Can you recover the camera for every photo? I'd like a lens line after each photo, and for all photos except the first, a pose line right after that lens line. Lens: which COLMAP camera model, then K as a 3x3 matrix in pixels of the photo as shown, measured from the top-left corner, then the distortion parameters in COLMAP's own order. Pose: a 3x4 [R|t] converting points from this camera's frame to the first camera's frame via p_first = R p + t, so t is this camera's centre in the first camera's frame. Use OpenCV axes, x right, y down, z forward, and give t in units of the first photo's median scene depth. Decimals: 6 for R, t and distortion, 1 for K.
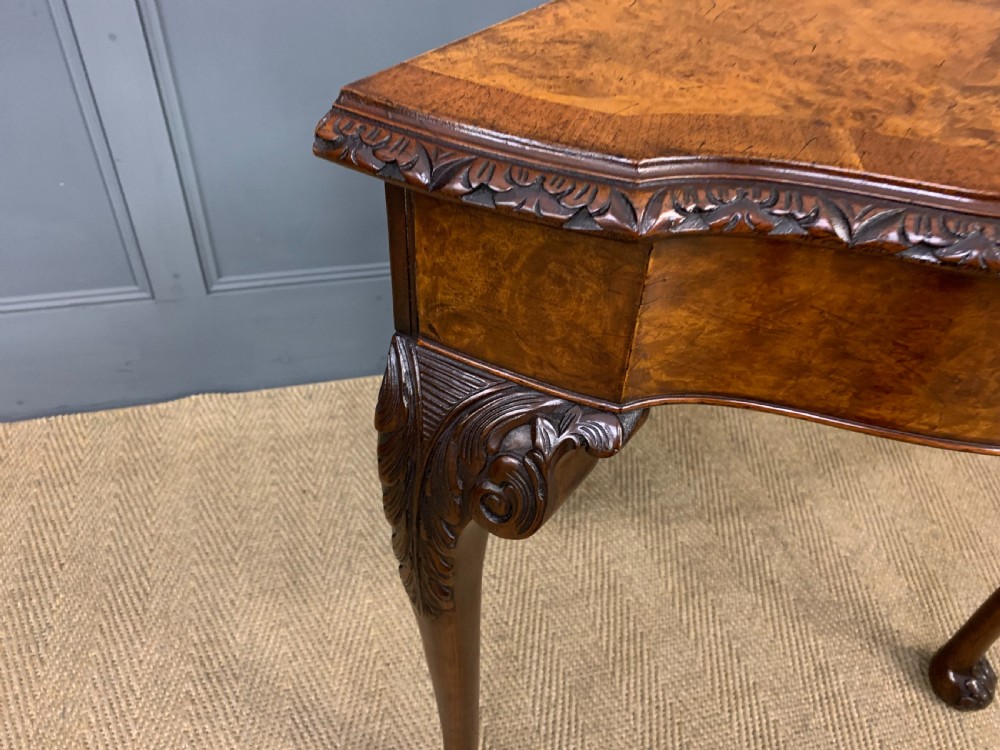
lens RADIAL K [[771.5, 0, 497.9], [0, 771.5, 372.7], [0, 0, 1]] dist [0.011588, -0.005188]
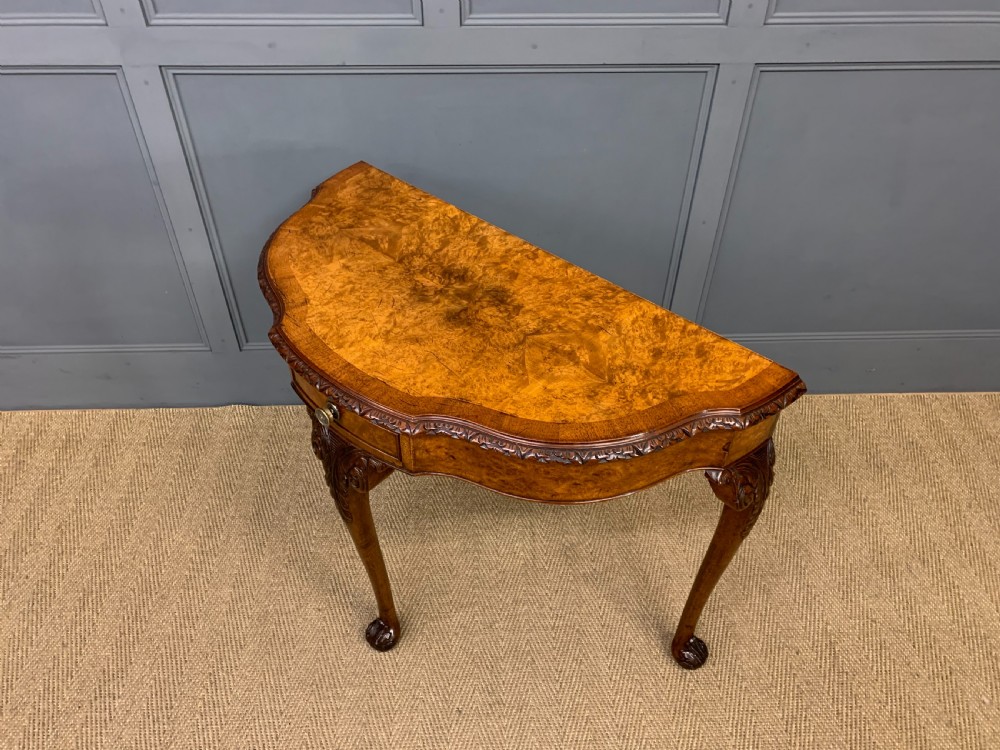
lens RADIAL K [[771.5, 0, 503.8], [0, 771.5, 378.4], [0, 0, 1]] dist [0.011588, -0.005188]
pose [[0.977481, 0.108343, -0.181089, 0.647956], [-0.108041, 0.994079, 0.011559, -0.146860], [0.181270, 0.008267, 0.983399, -0.761059]]
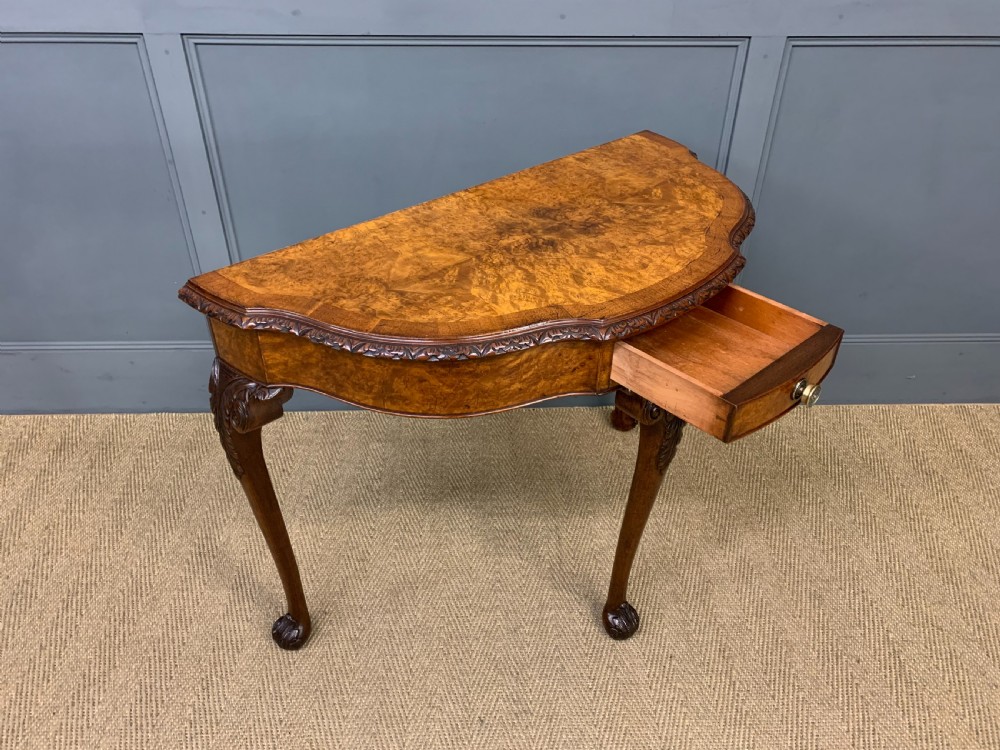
lens RADIAL K [[771.5, 0, 504.1], [0, 771.5, 374.8], [0, 0, 1]] dist [0.011588, -0.005188]
pose [[0.976066, 0.090747, -0.197636, 0.606806], [-0.112373, 0.988511, -0.101088, 0.074924], [0.186192, 0.120877, 0.975049, -0.650729]]
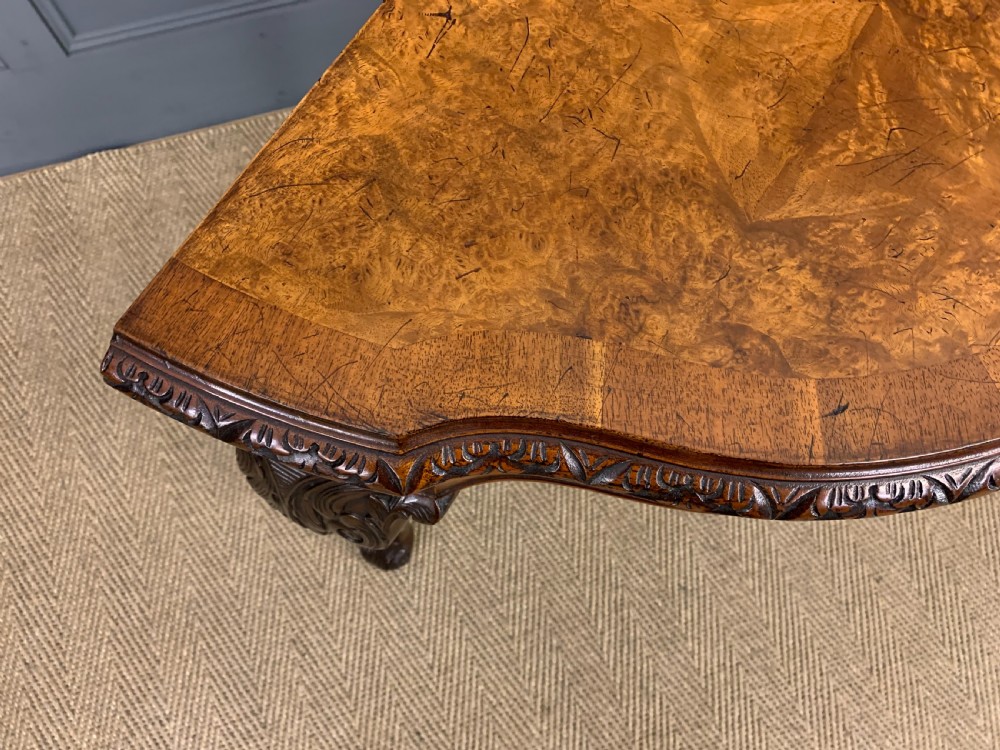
lens RADIAL K [[771.5, 0, 497.9], [0, 771.5, 374.7], [0, 0, 1]] dist [0.011588, -0.005188]
pose [[0.997553, -0.067407, 0.018533, 0.091229], [0.047849, 0.851624, 0.521965, -0.271041], [-0.050968, -0.519801, 0.852766, 0.027095]]
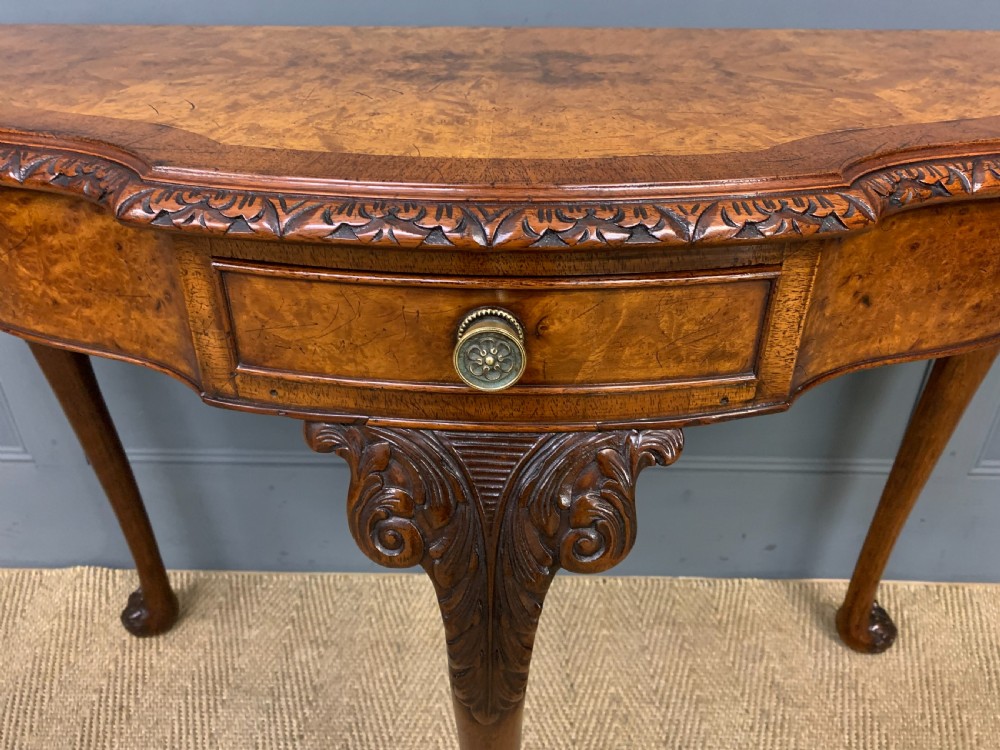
lens RADIAL K [[771.5, 0, 500.5], [0, 771.5, 364.4], [0, 0, 1]] dist [0.011588, -0.005188]
pose [[0.962204, 0.093583, -0.255747, 0.391408], [-0.141586, 0.974110, -0.176249, -0.145687], [0.232631, 0.205797, 0.950542, 0.235218]]
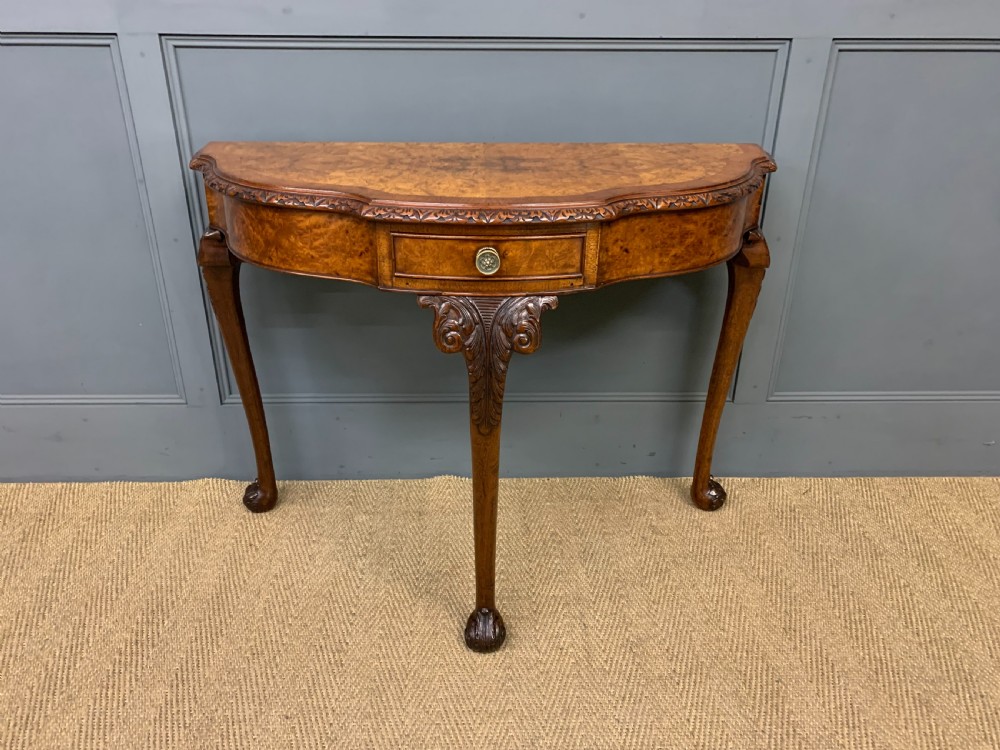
lens RADIAL K [[771.5, 0, 495.5], [0, 771.5, 371.0], [0, 0, 1]] dist [0.011588, -0.005188]
pose [[0.973060, 0.056666, -0.223478, 0.545197], [-0.117060, 0.956516, -0.267158, 0.201604], [0.198622, 0.286121, 0.937381, -0.355715]]
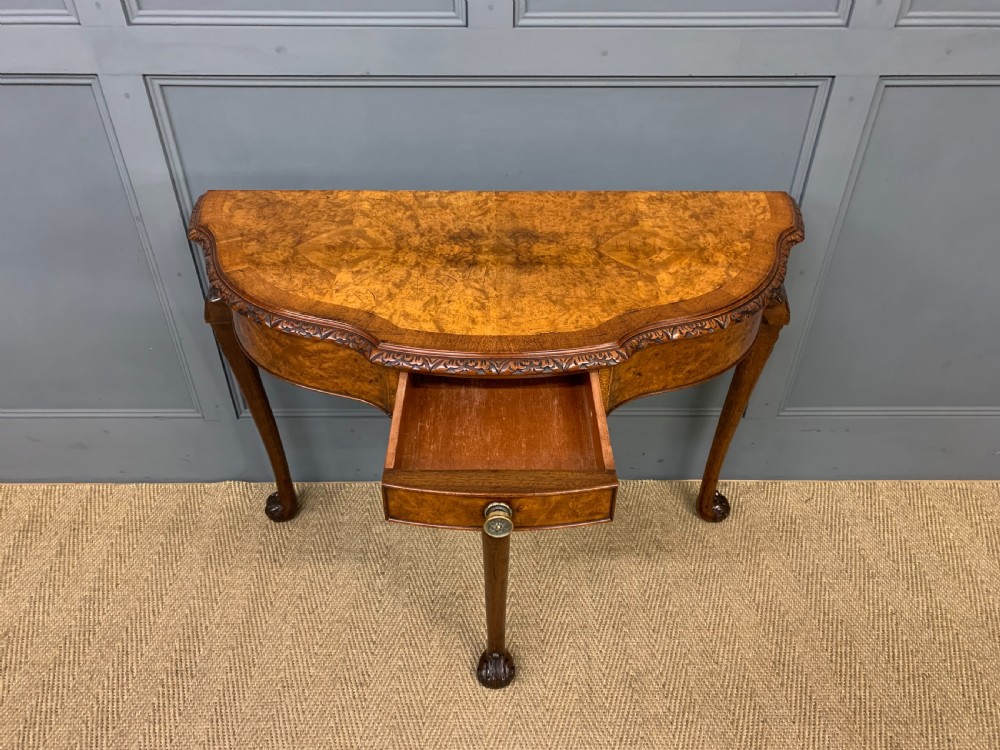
lens RADIAL K [[771.5, 0, 501.5], [0, 771.5, 378.2], [0, 0, 1]] dist [0.011588, -0.005188]
pose [[0.969972, 0.109967, -0.216936, 0.518528], [-0.124070, 0.990886, -0.052456, -0.193054], [0.209191, 0.077796, 0.974775, -0.430217]]
